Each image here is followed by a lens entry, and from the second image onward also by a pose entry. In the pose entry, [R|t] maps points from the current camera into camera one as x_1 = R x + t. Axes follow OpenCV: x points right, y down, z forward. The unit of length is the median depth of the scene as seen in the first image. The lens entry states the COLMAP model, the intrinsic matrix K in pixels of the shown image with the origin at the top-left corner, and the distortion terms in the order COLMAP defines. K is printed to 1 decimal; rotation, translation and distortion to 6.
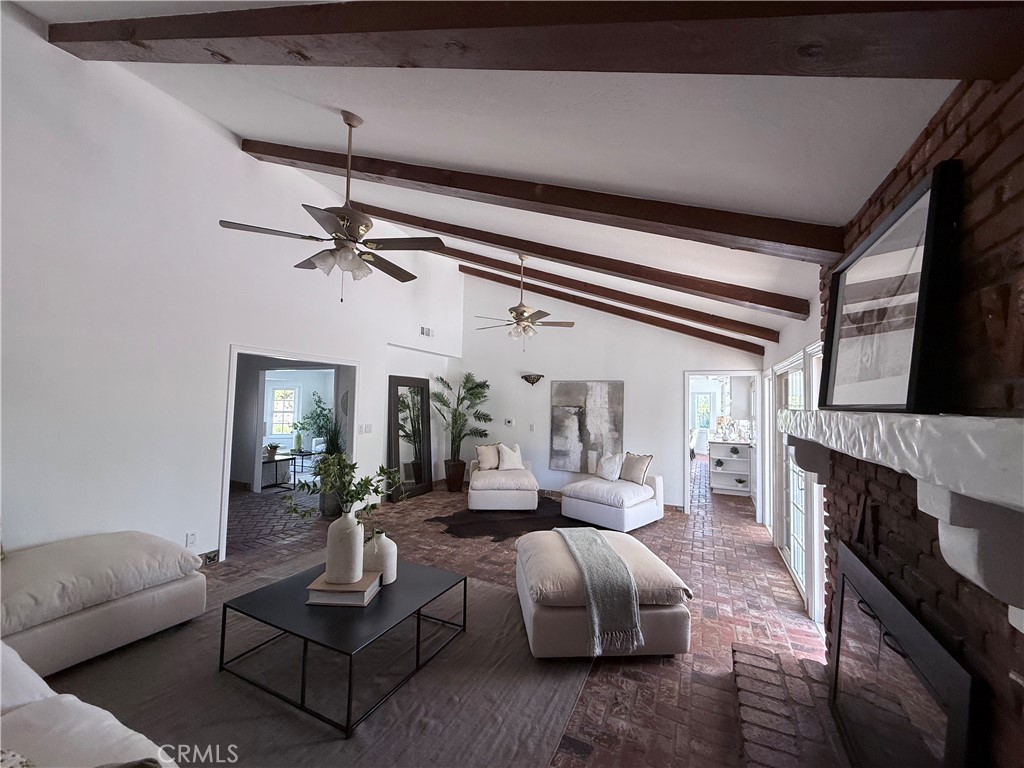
lens RADIAL K [[409.0, 0, 508.4], [0, 409.0, 382.7], [0, 0, 1]] dist [0.002110, 0.000190]
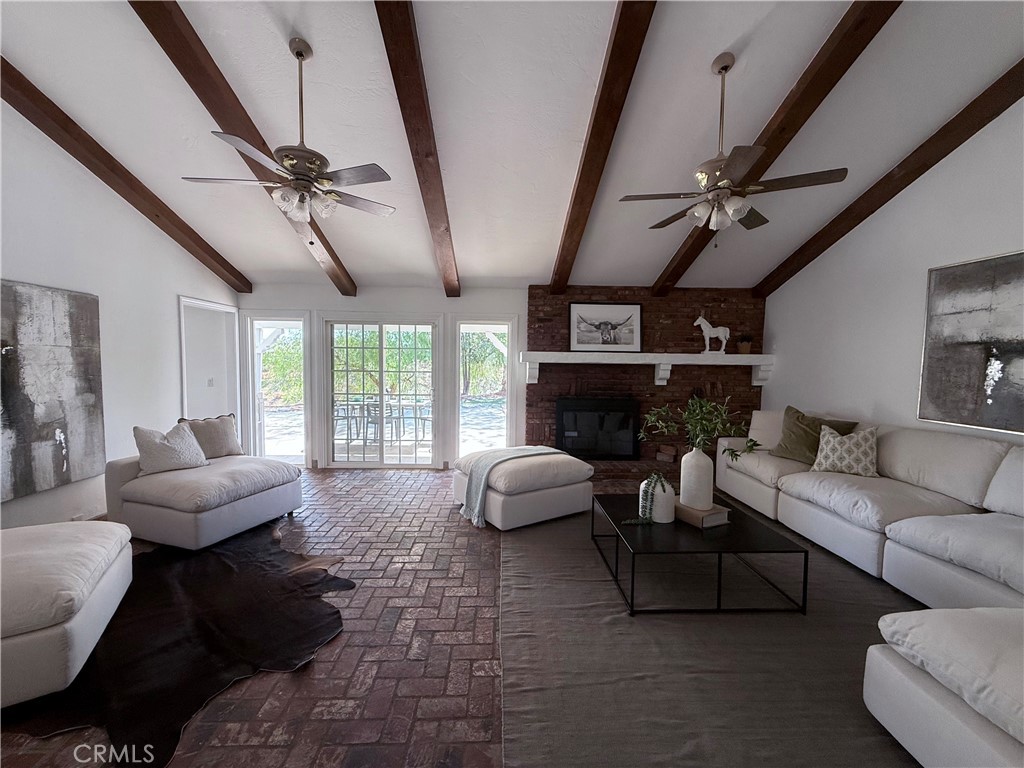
lens RADIAL K [[409.0, 0, 508.4], [0, 409.0, 382.7], [0, 0, 1]] dist [0.002110, 0.000190]
pose [[-0.450899, -0.073738, 0.889524, -0.430721], [-0.062915, 0.996729, 0.050734, 0.047166], [-0.890355, -0.033089, -0.454064, 0.756773]]
